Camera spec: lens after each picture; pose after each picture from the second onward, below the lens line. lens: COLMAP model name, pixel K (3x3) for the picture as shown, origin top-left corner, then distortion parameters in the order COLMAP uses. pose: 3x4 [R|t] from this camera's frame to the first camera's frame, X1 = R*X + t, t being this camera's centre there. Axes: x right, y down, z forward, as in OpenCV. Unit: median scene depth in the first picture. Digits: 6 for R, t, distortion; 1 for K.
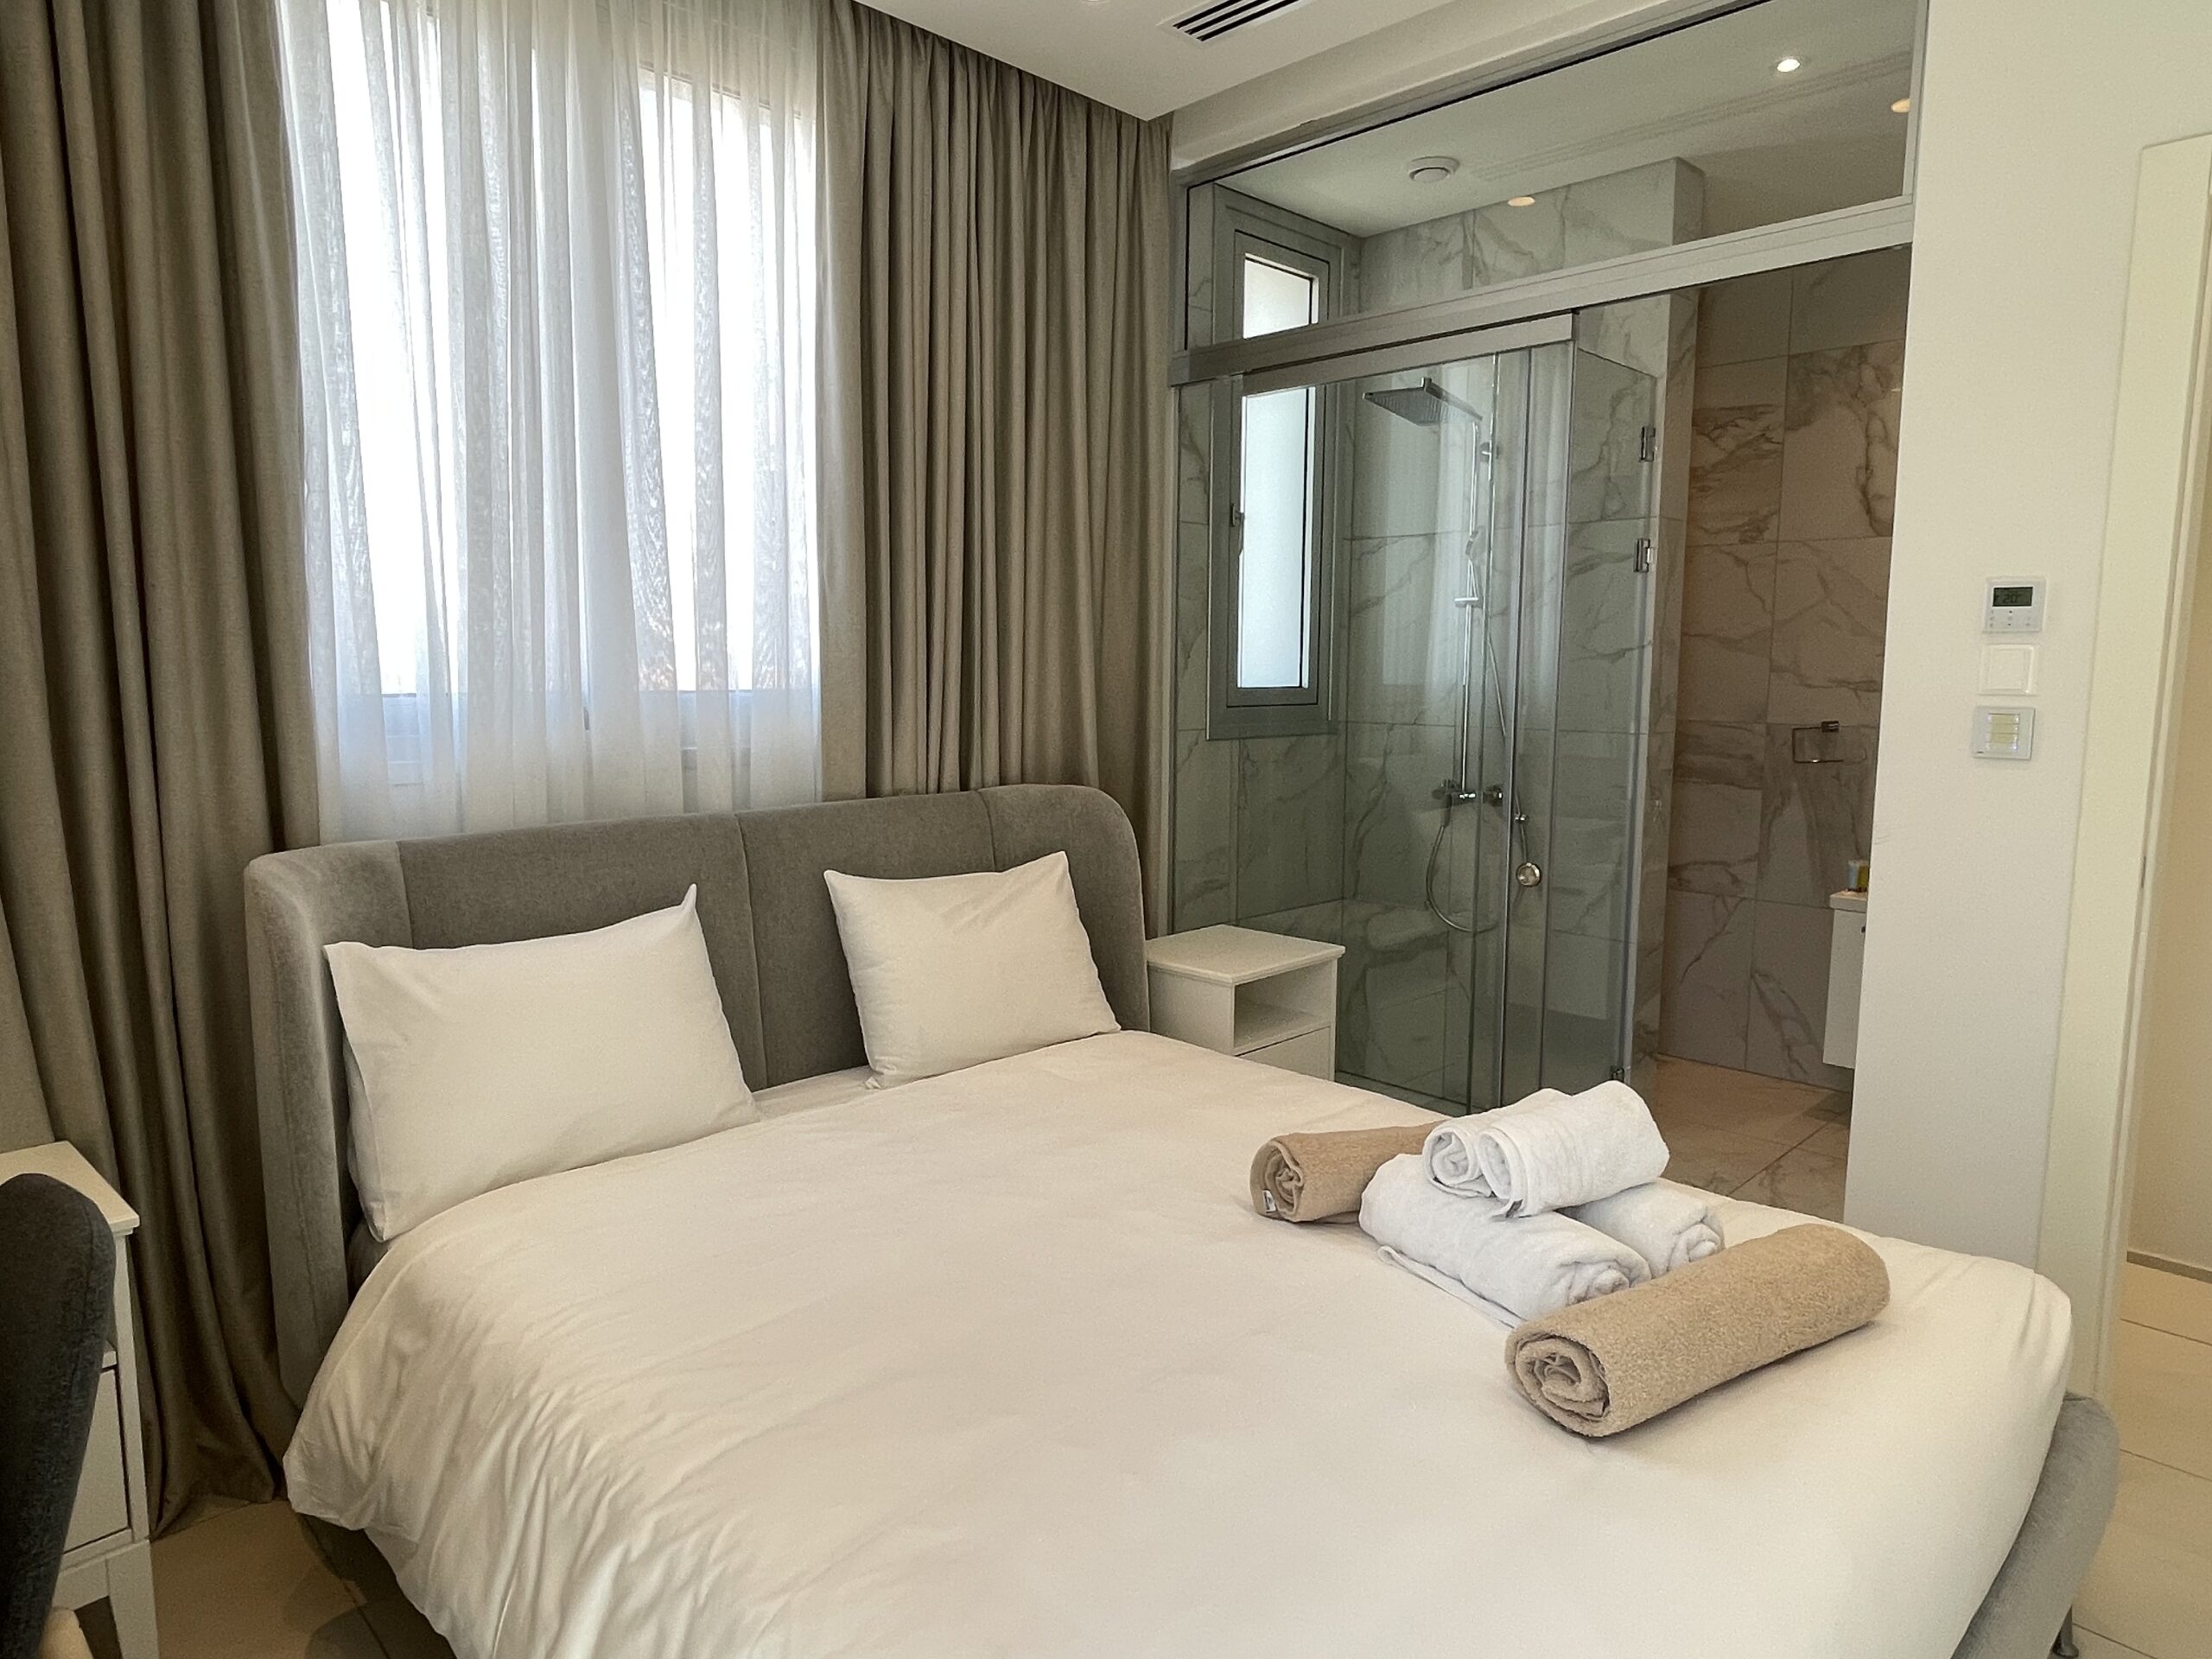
lens RADIAL K [[1304.2, 0, 1101.2], [0, 1304.2, 819.2], [0, 0, 1]] dist [-0.009046, -0.001650]
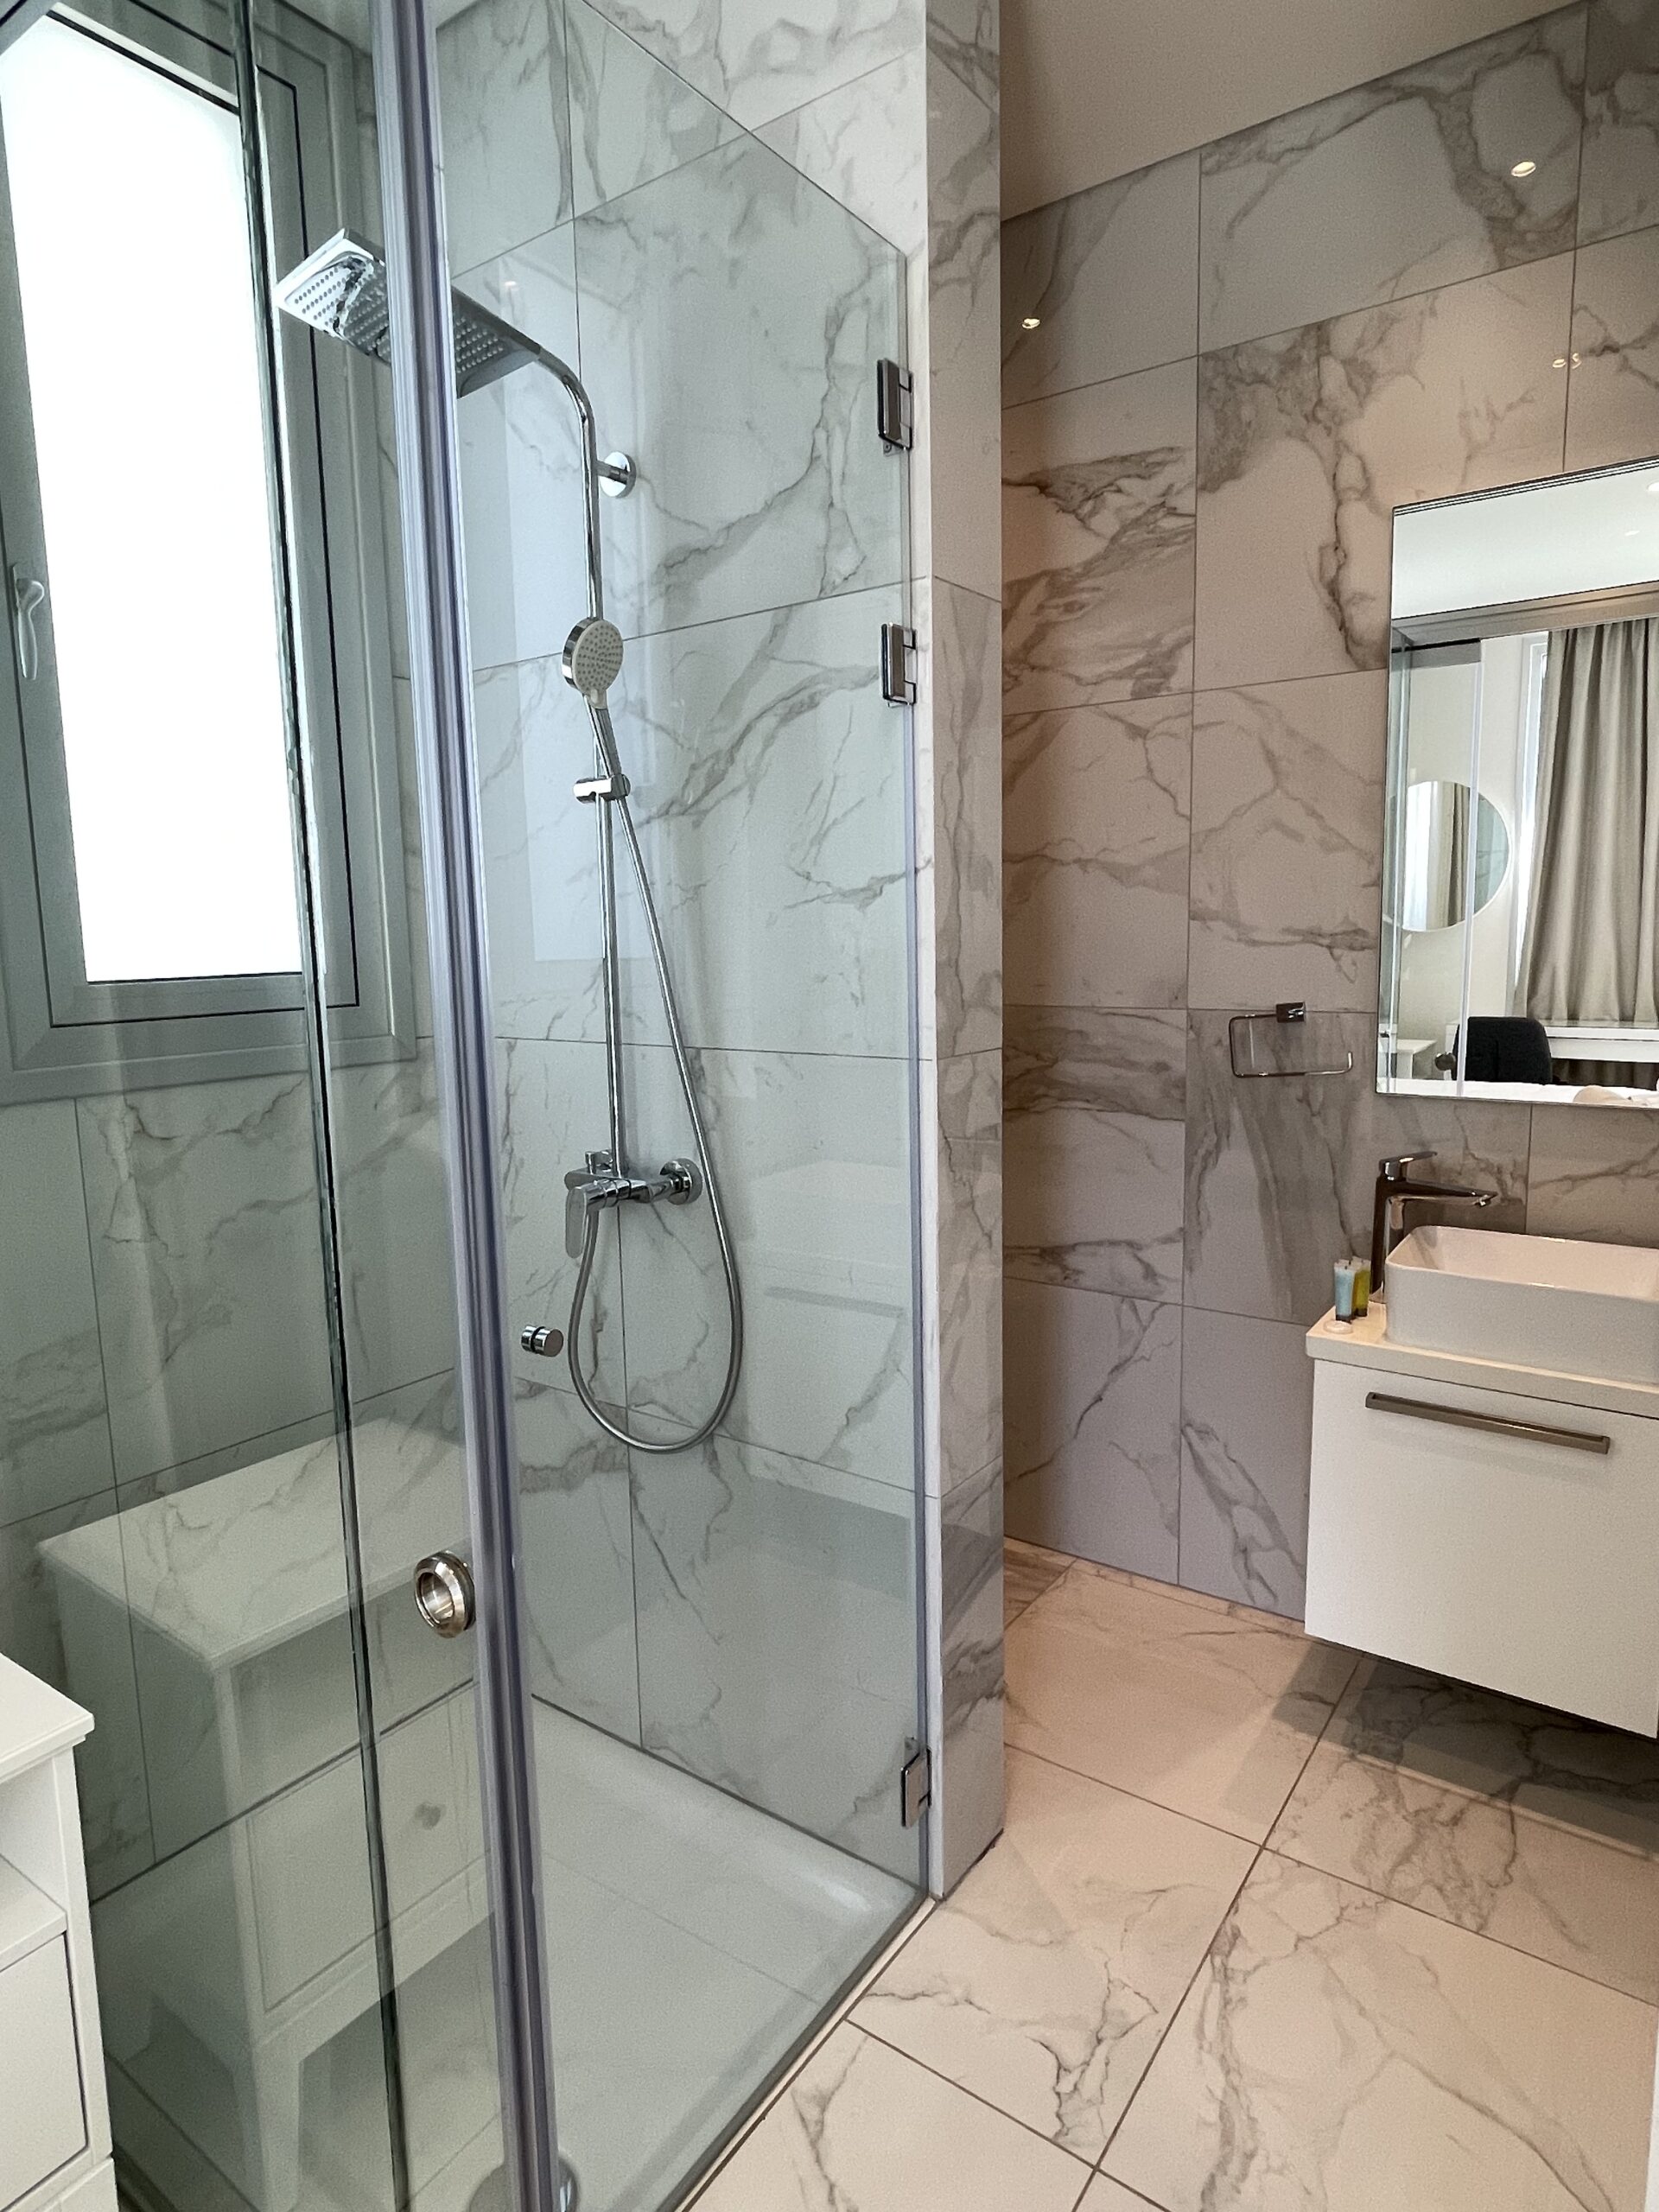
lens RADIAL K [[1249.2, 0, 832.0], [0, 1249.2, 1109.5], [0, 0, 1]] dist [-0.000989, -0.003838]
pose [[0.983838, -0.052359, 0.171237, 0.265503], [0.047954, 0.998406, 0.029768, -0.054654], [-0.172522, -0.021075, 0.984780, 0.492253]]
